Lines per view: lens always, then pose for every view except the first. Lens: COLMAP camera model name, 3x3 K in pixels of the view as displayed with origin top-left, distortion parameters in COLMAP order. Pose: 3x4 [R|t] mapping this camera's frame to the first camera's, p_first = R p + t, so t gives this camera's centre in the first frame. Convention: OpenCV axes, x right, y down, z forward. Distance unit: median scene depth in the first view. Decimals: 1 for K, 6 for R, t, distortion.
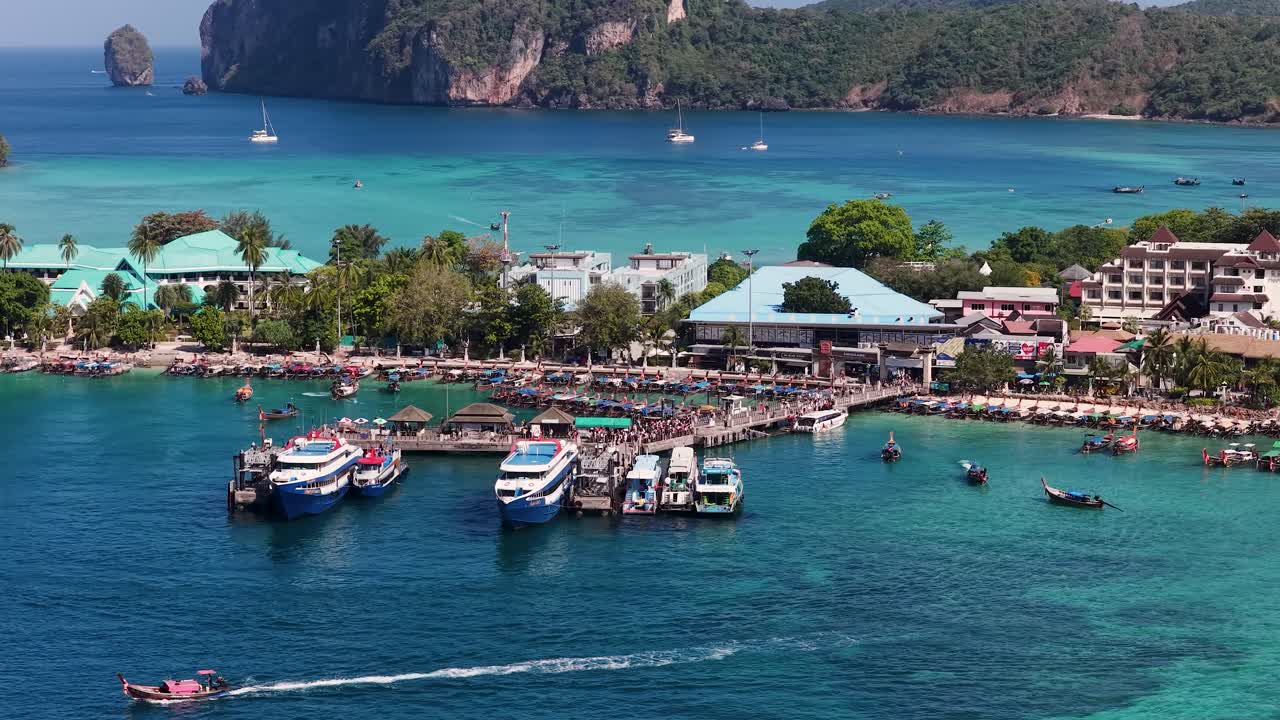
lens RADIAL K [[2862.8, 0, 640.0], [0, 2862.8, 360.0], [0, 0, 1]] dist [-0.168793, 0.246848]
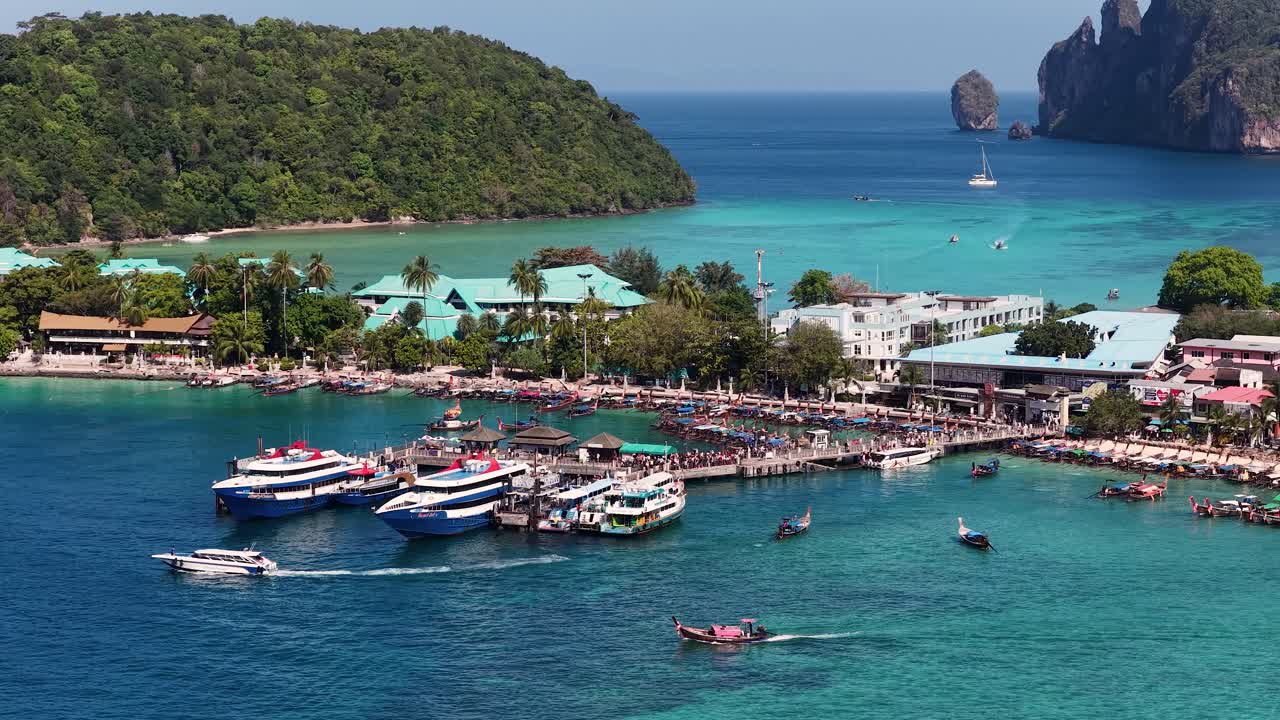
lens RADIAL K [[2862.8, 0, 640.0], [0, 2862.8, 360.0], [0, 0, 1]] dist [-0.168793, 0.246848]
pose [[0.943024, 0.028571, -0.331495, 0.267747], [-0.033898, 0.999372, -0.010299, 0.000115], [0.330993, 0.020949, 0.943401, 0.007373]]
